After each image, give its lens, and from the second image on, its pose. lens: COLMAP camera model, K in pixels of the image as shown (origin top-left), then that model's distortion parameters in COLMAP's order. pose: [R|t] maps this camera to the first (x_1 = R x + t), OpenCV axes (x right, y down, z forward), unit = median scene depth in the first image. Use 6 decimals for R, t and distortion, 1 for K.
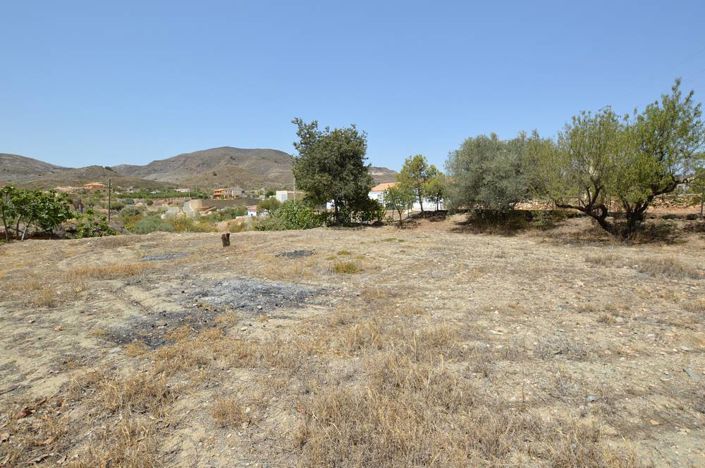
lens RADIAL K [[317.6, 0, 355.4], [0, 317.6, 234.6], [0, 0, 1]] dist [-0.004891, -0.000292]
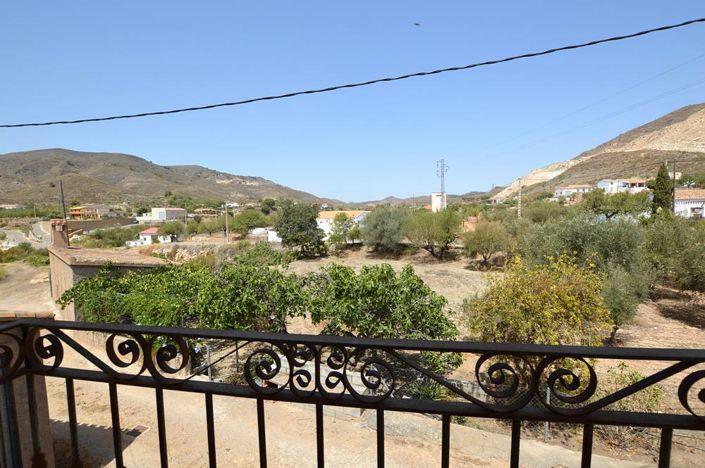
lens RADIAL K [[317.6, 0, 352.9], [0, 317.6, 234.5], [0, 0, 1]] dist [-0.004891, -0.000292]
pose [[0.932515, -0.040714, 0.358829, -0.336671], [0.052345, 0.998370, -0.022754, -0.083362], [-0.357318, 0.040002, 0.933126, -0.544815]]
